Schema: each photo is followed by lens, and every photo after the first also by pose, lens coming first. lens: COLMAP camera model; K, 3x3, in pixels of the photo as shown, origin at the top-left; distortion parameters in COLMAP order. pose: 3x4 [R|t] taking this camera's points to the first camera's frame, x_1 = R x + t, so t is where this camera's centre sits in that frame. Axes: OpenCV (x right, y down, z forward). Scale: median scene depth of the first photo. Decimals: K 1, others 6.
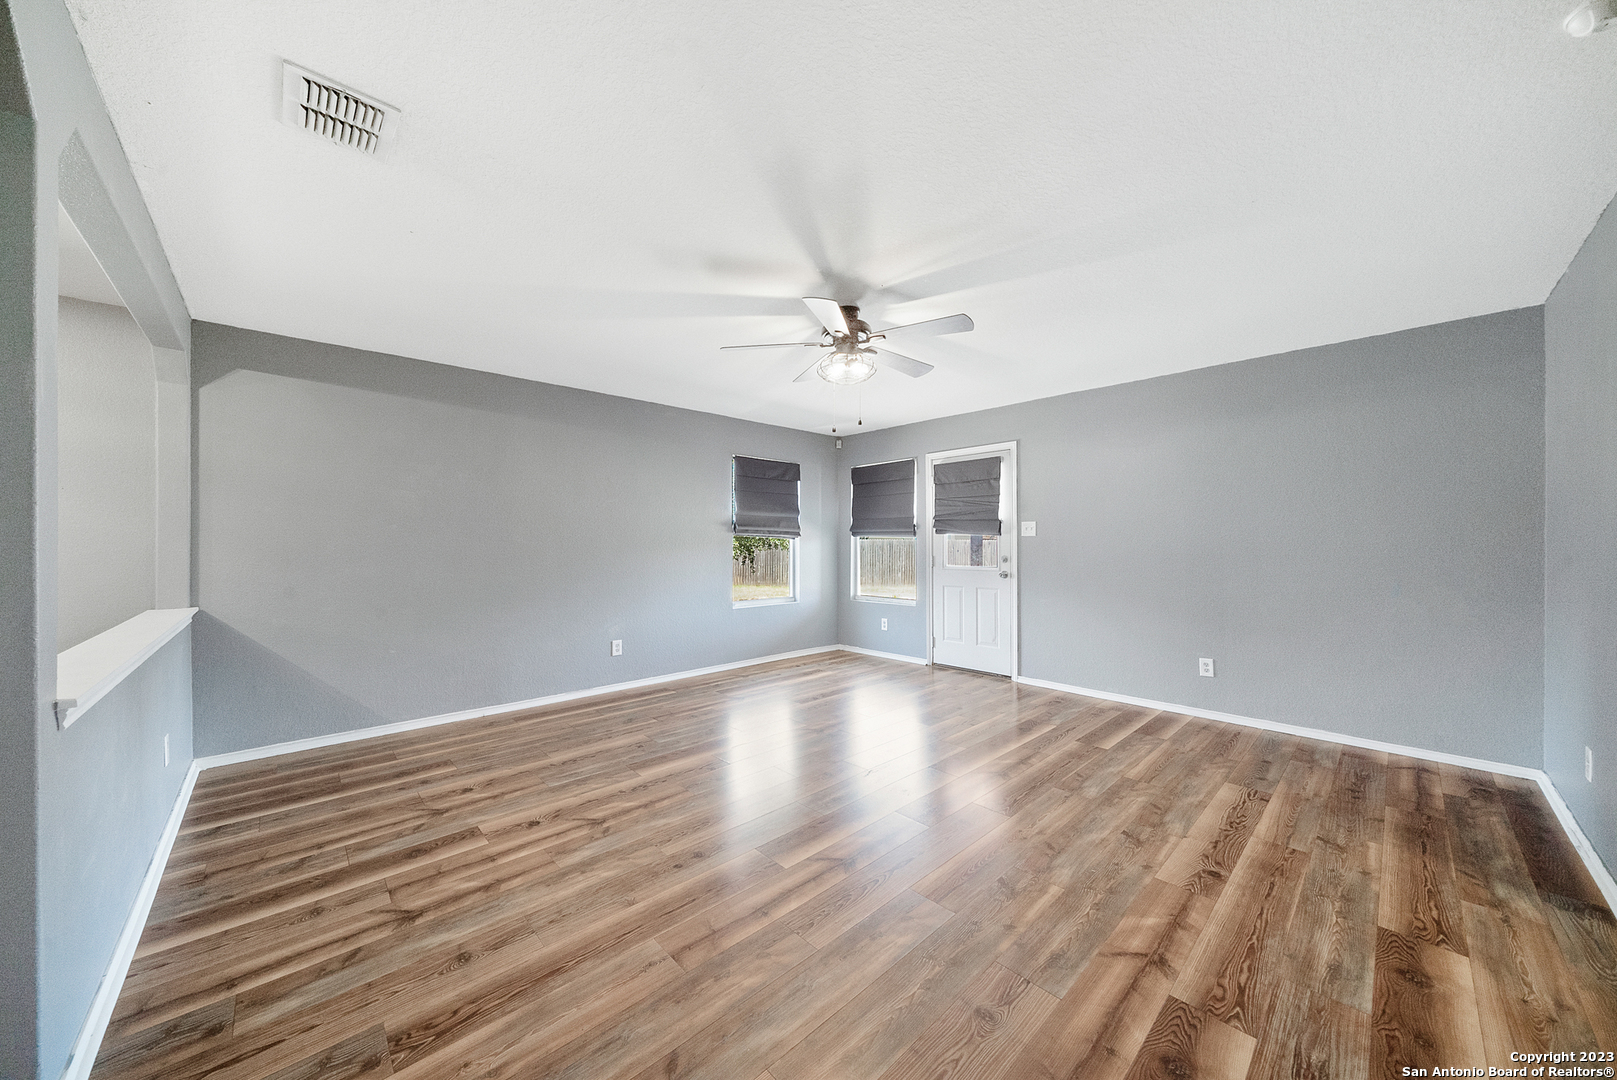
lens RADIAL K [[564.3, 0, 797.6], [0, 564.3, 544.8], [0, 0, 1]] dist [-0.003624, 0.000070]
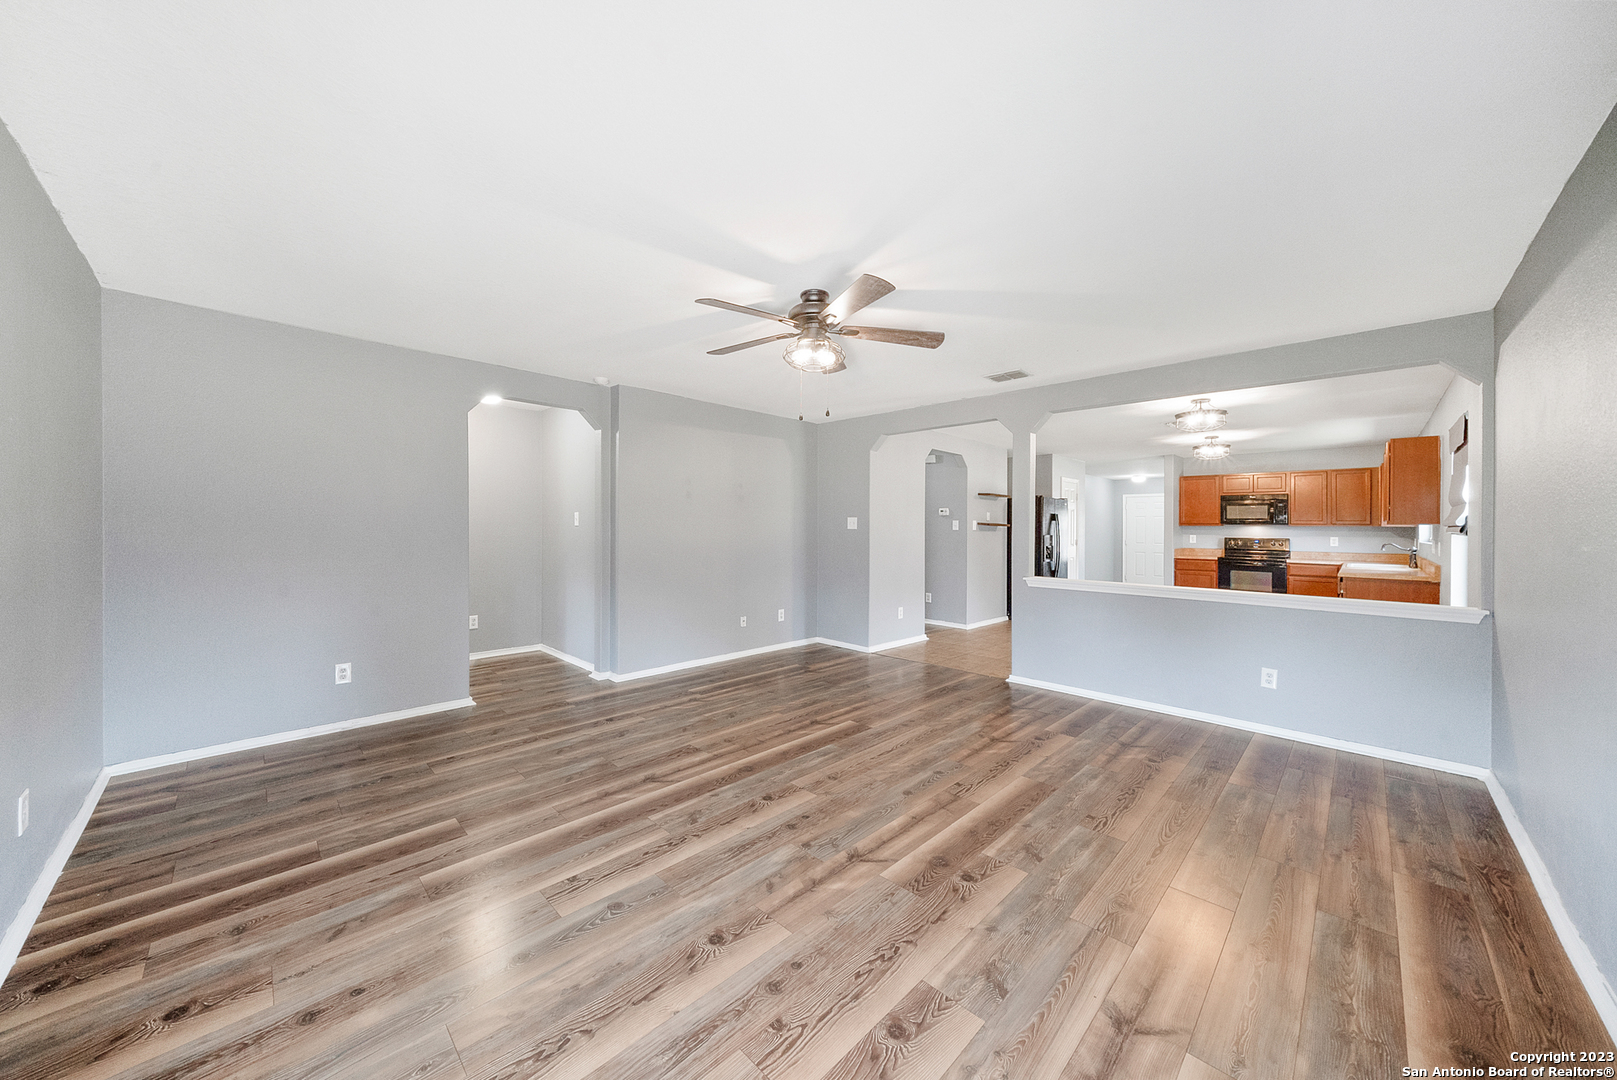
lens RADIAL K [[564.3, 0, 809.3], [0, 564.3, 530.2], [0, 0, 1]] dist [-0.003624, 0.000070]
pose [[-0.998170, -0.009185, -0.059763, 0.197007], [-0.009594, 0.999932, 0.006562, -0.027169], [0.059699, 0.007124, -0.998191, 2.484823]]
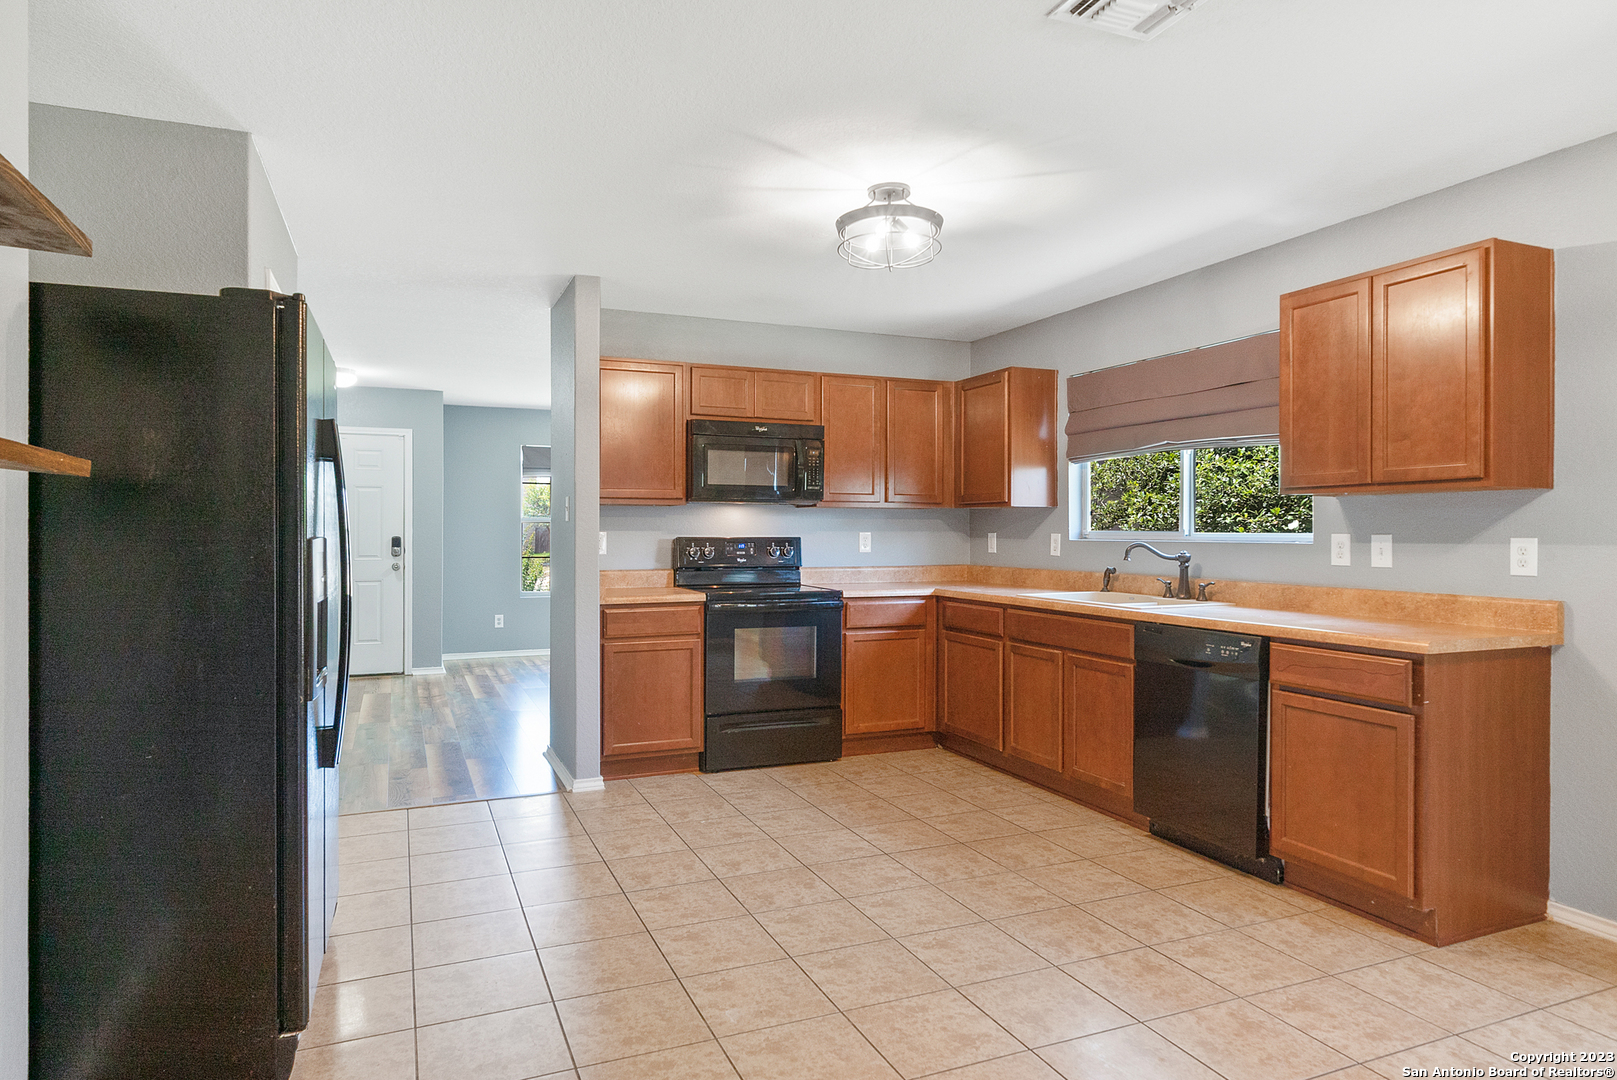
lens RADIAL K [[927.0, 0, 804.0], [0, 927.0, 537.7], [0, 0, 1]] dist [0.000279, 0.004459]
pose [[-0.331637, 0.007721, -0.943376, -0.739220], [-0.003321, 0.999951, 0.009351, -0.002035], [0.943401, 0.006234, -0.331595, -0.053515]]
